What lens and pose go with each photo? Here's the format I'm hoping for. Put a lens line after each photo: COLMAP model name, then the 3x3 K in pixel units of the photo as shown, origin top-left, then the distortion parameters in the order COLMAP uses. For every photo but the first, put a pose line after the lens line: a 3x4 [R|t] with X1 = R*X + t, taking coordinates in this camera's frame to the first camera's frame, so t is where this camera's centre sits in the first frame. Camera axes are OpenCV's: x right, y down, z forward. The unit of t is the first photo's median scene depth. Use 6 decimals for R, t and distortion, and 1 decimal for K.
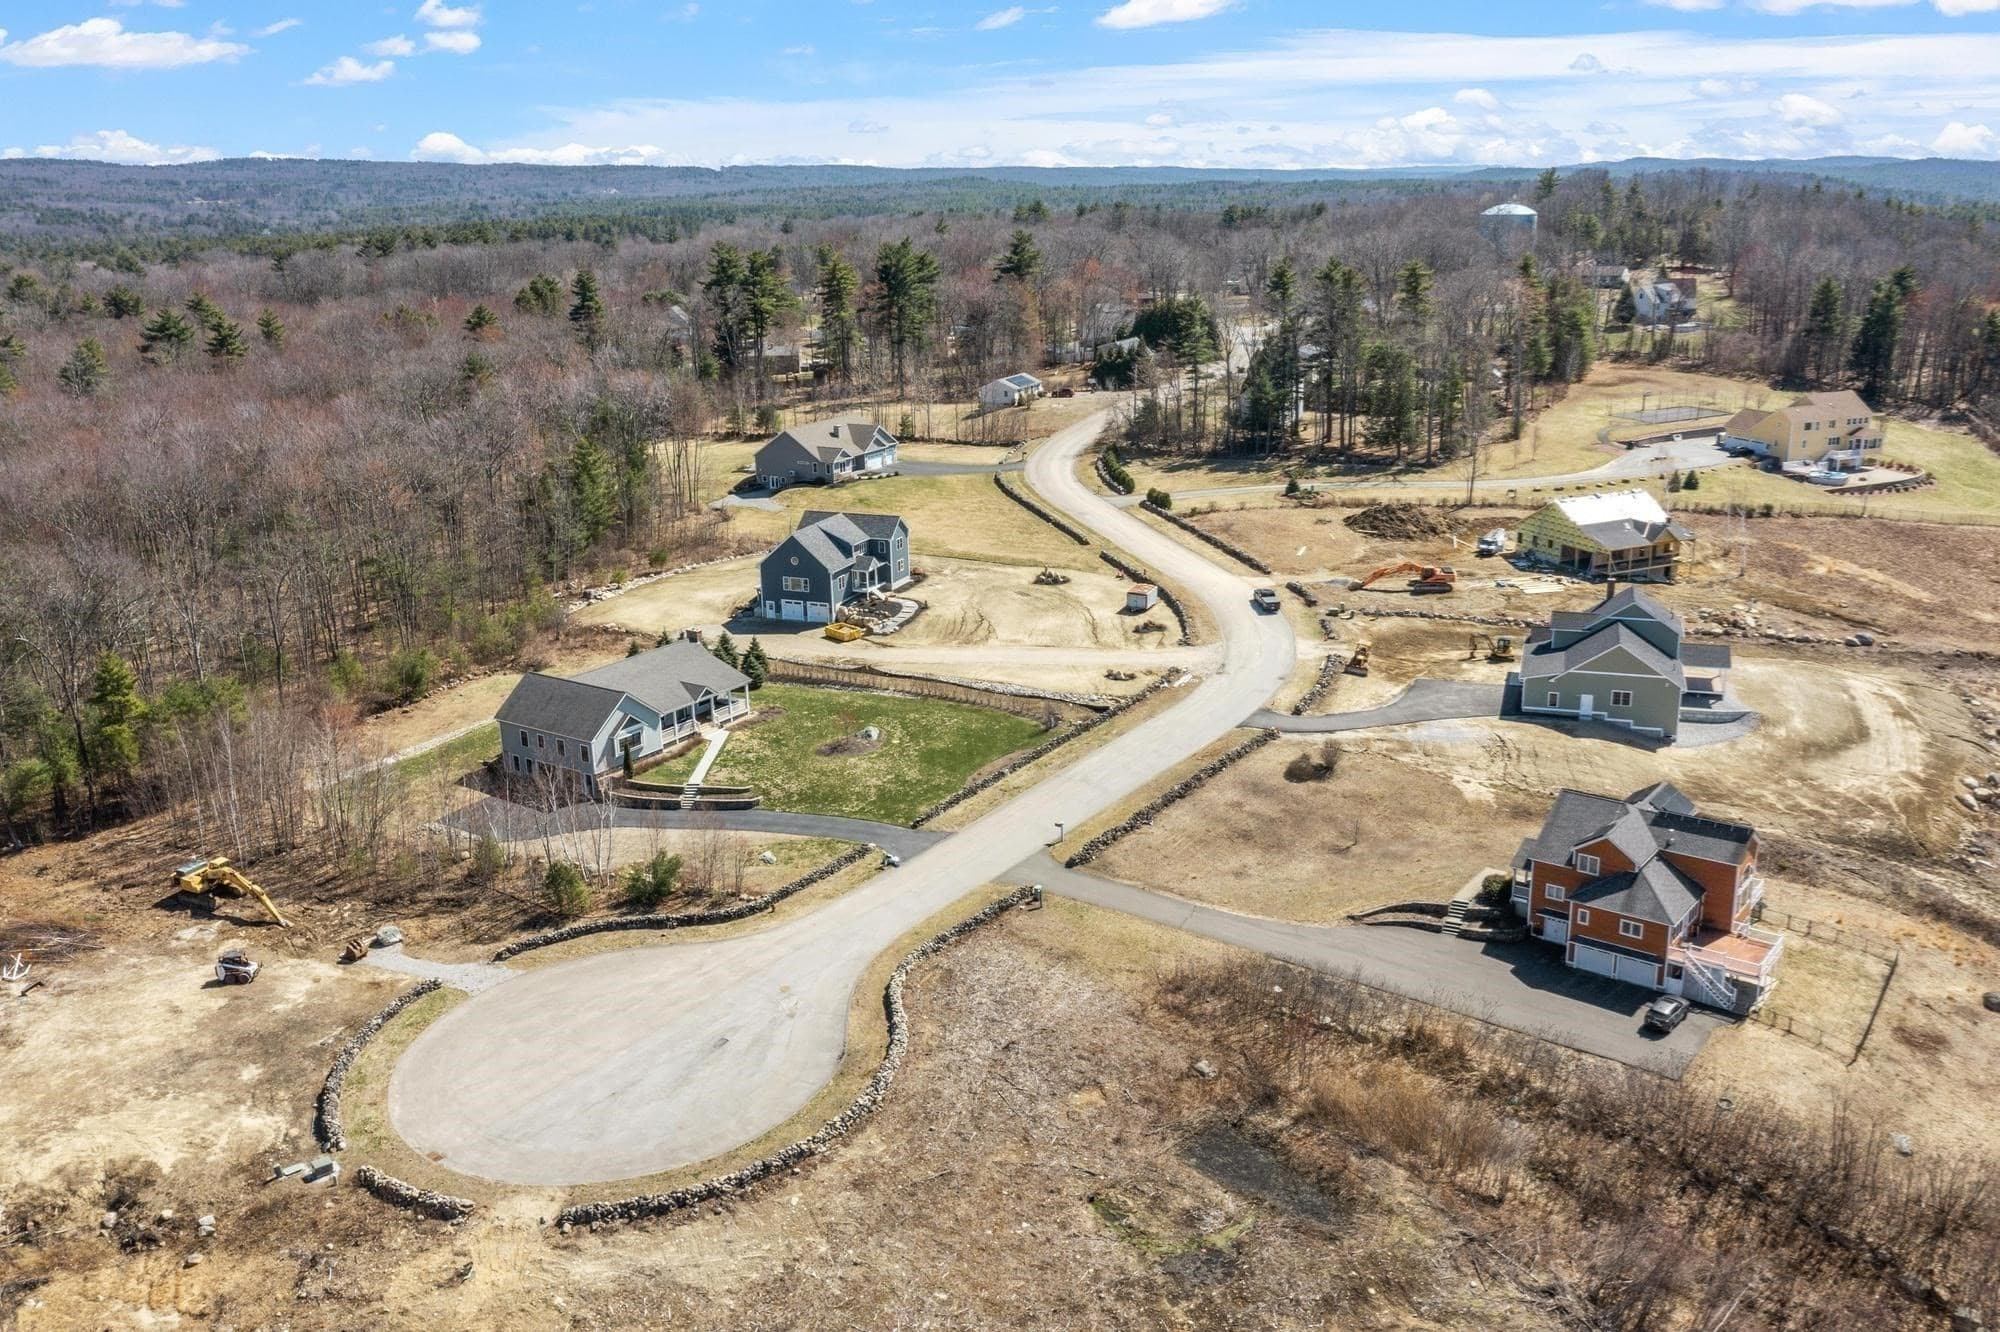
lens RADIAL K [[1567.1, 0, 1000.0], [0, 1567.1, 666.0], [0, 0, 1]] dist [-0.011965, 0.009874]
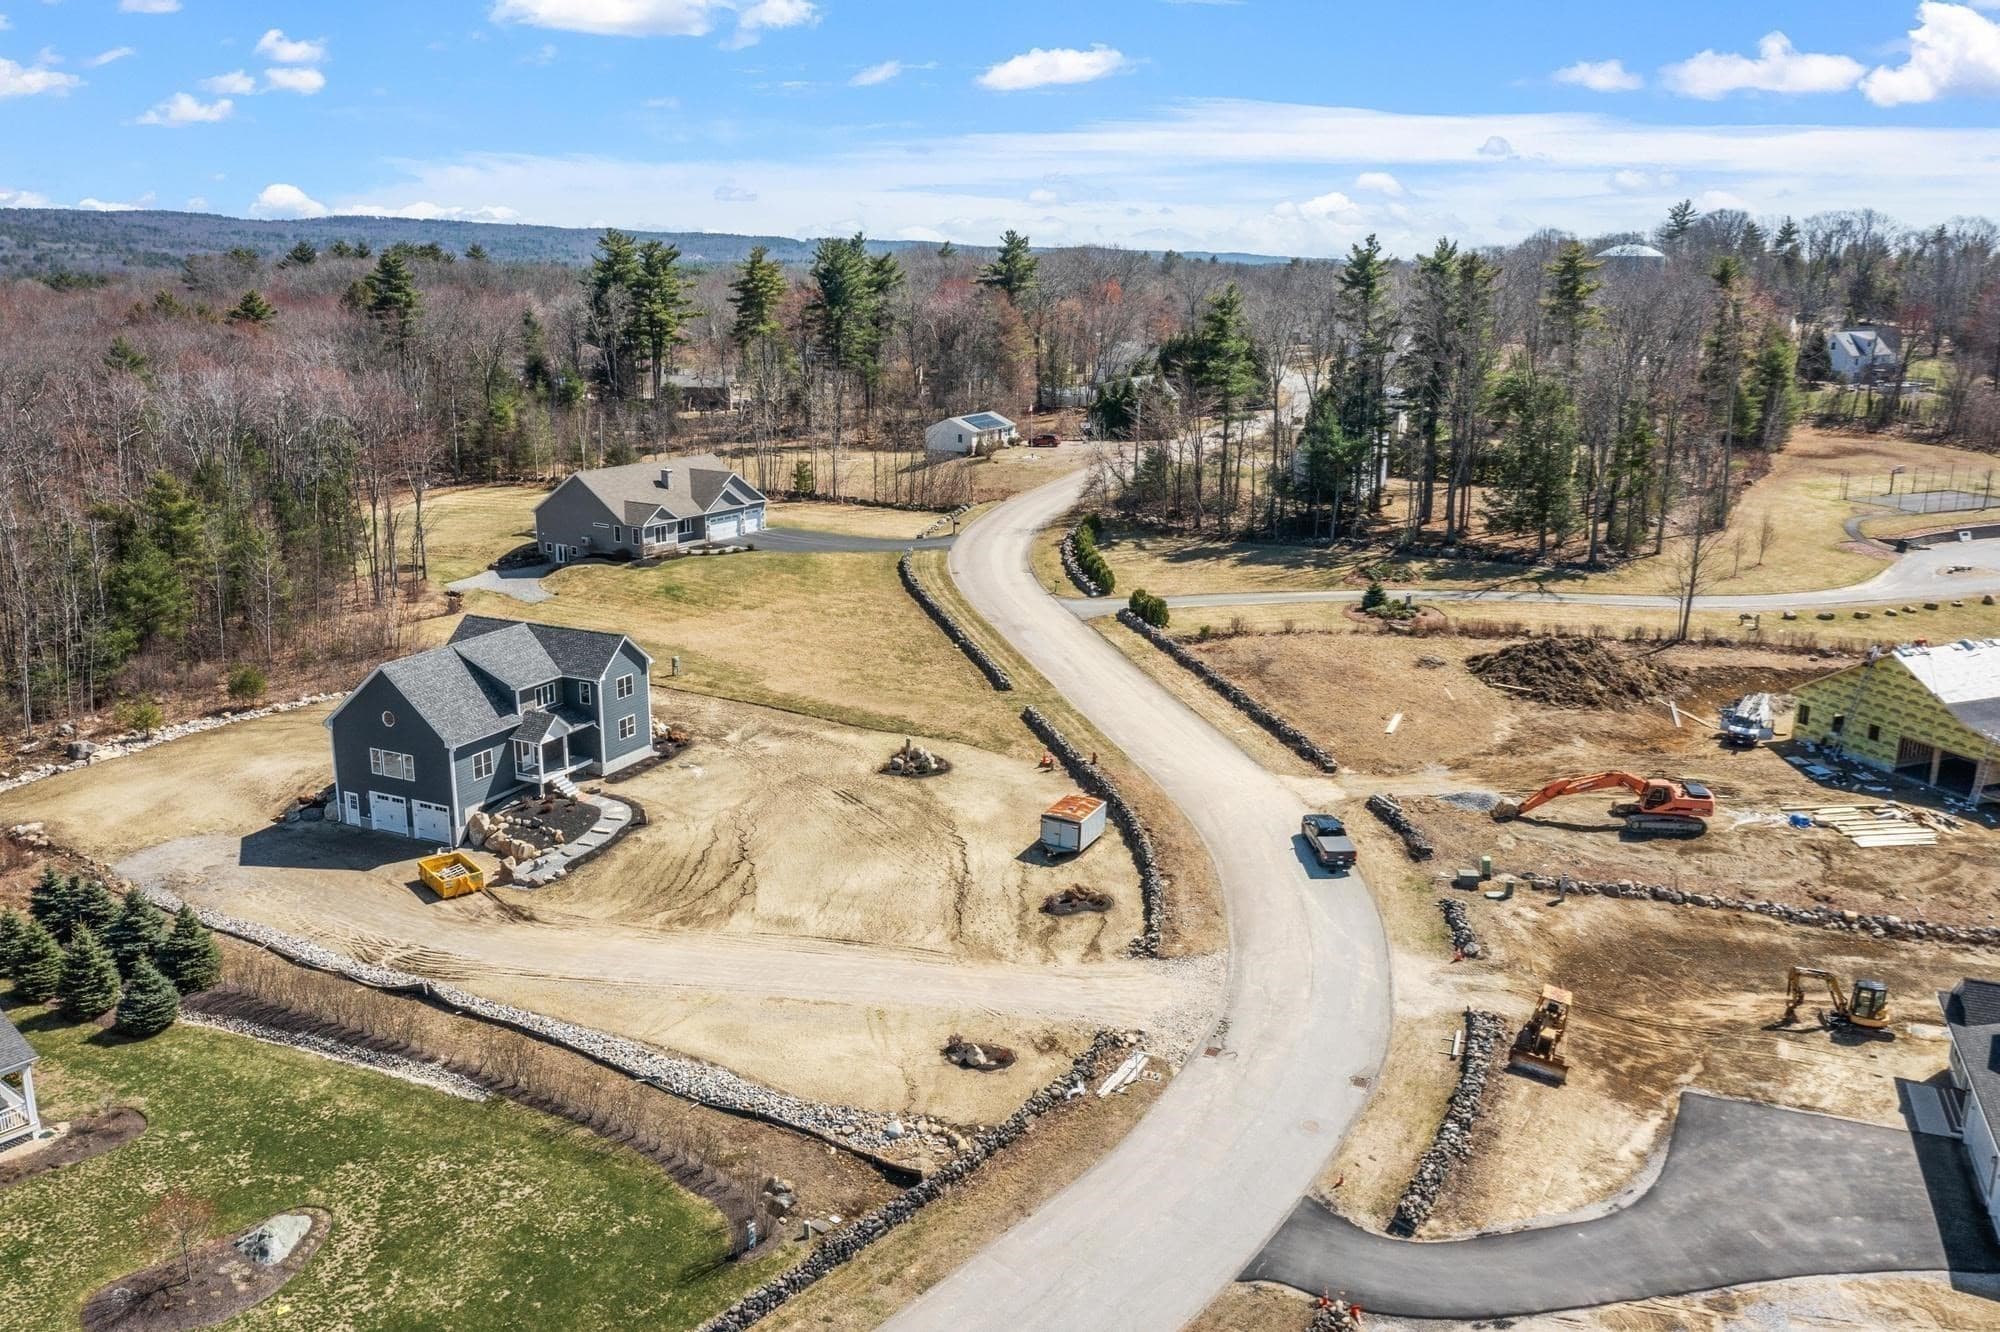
lens RADIAL K [[1567.1, 0, 1000.0], [0, 1567.1, 666.0], [0, 0, 1]] dist [-0.011965, 0.009874]
pose [[0.998674, 0.039959, -0.032456, 0.068513], [-0.041307, 0.998264, -0.041977, -0.060127], [0.030722, 0.043262, 0.998591, 0.423923]]
